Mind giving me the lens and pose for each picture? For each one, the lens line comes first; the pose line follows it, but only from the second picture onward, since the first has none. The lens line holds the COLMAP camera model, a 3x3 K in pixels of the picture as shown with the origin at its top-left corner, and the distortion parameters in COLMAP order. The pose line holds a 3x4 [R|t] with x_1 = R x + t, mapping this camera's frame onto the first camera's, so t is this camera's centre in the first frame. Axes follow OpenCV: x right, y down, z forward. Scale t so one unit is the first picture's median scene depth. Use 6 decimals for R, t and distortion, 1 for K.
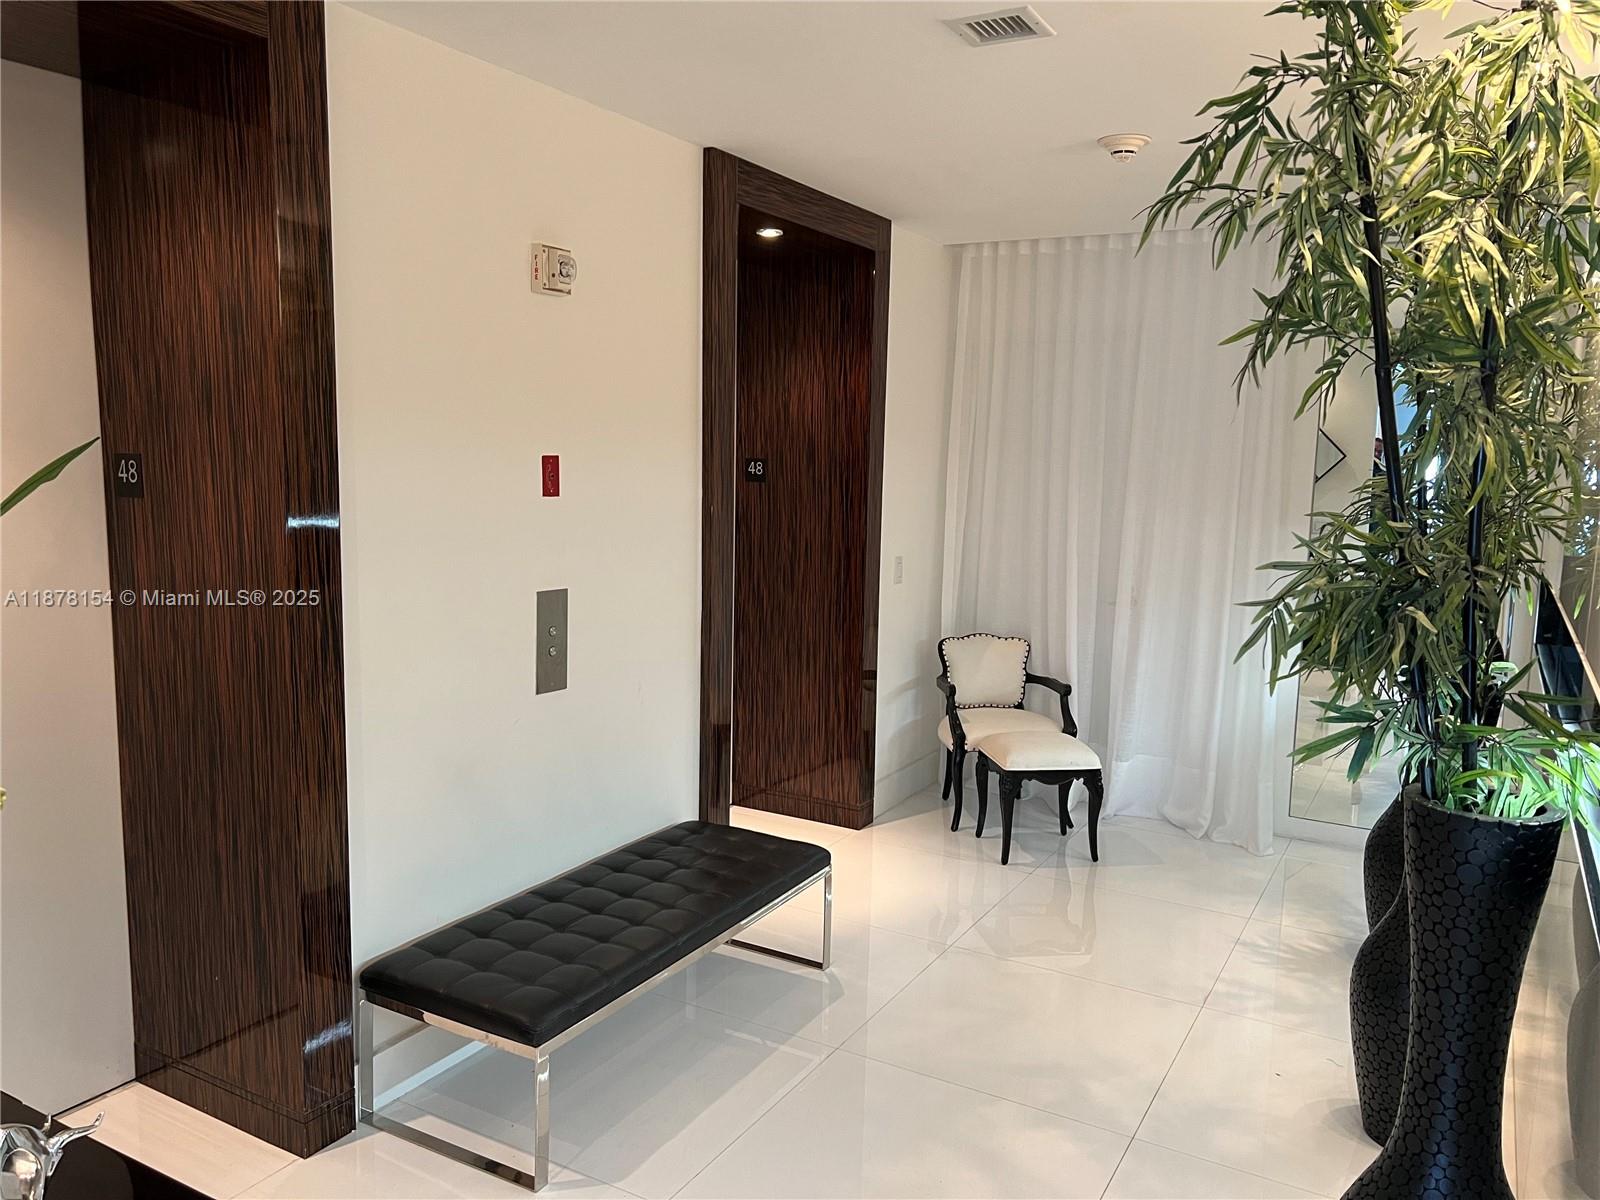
lens RADIAL K [[1210.2, 0, 800.1], [0, 1210.2, 605.6], [0, 0, 1]] dist [0.000717, 0.000298]
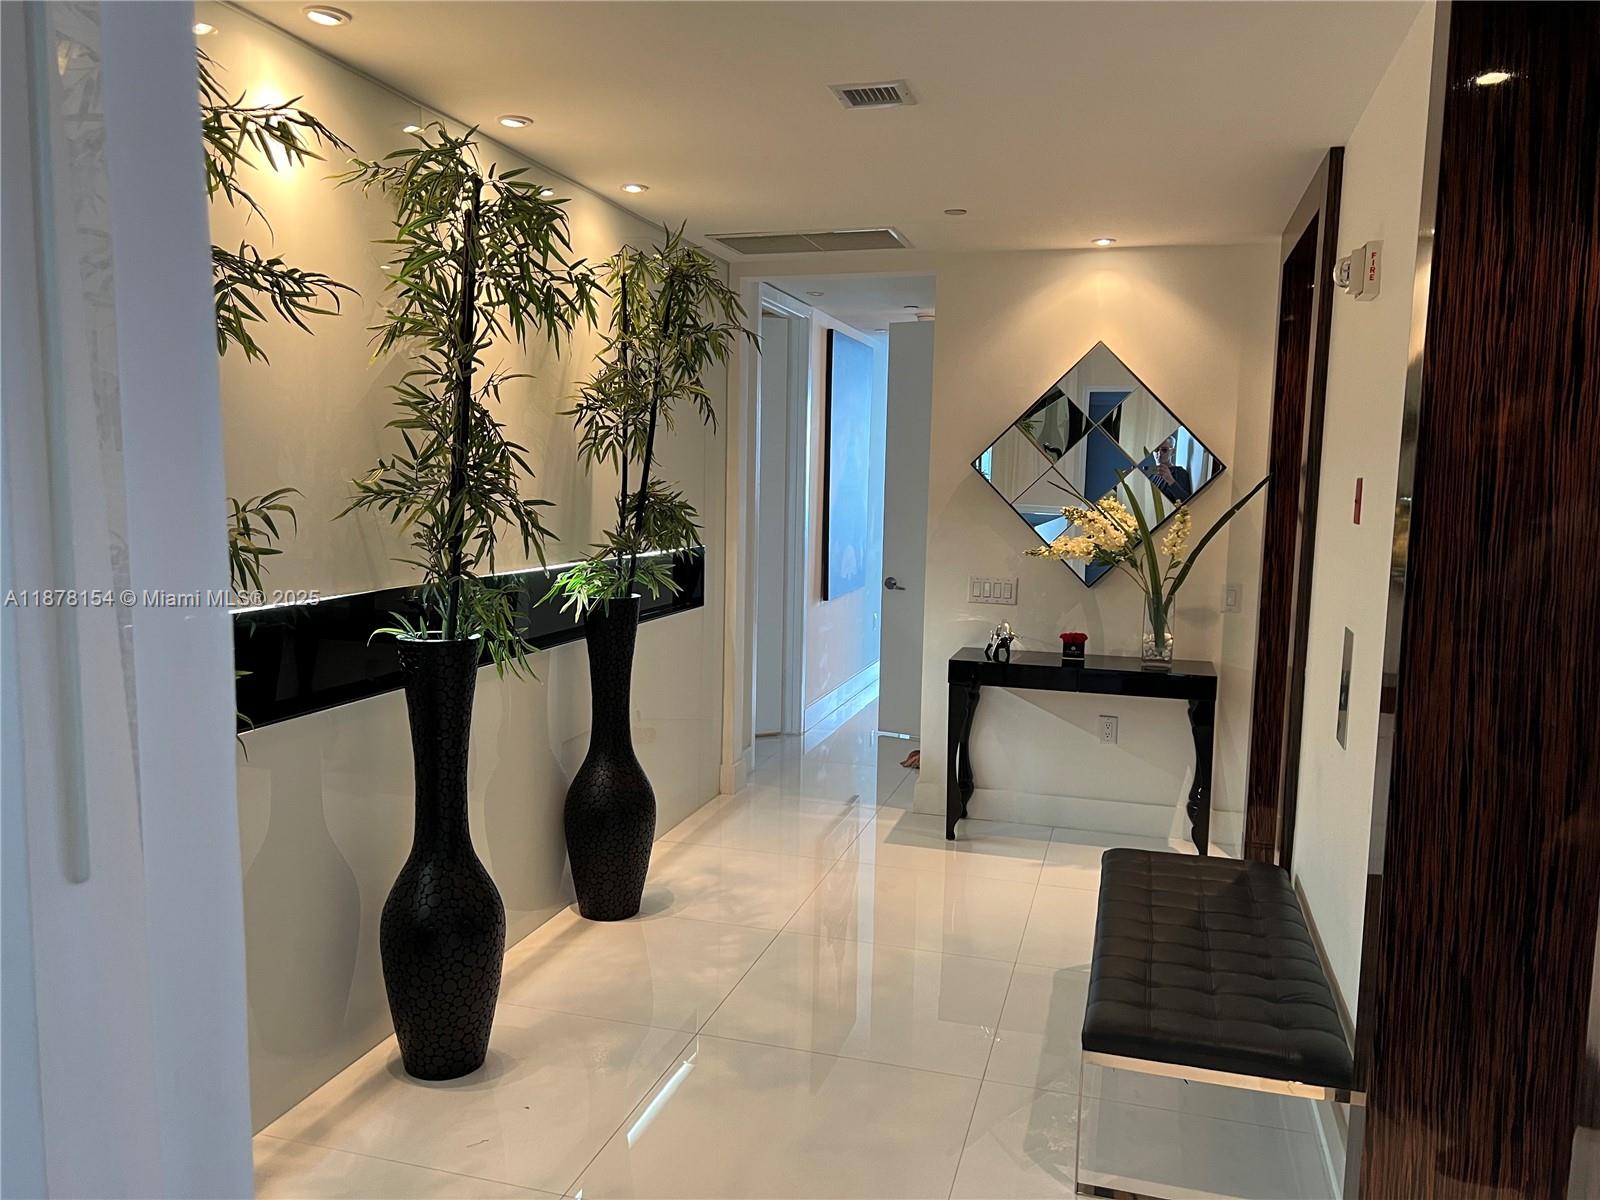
lens RADIAL K [[1210.2, 0, 799.1], [0, 1210.2, 596.9], [0, 0, 1]] dist [0.000717, 0.000298]
pose [[-0.972743, -0.014995, -0.231401, 0.441634], [-0.069918, 0.970431, 0.231032, -0.237741], [0.221095, 0.240914, -0.945028, 1.962357]]
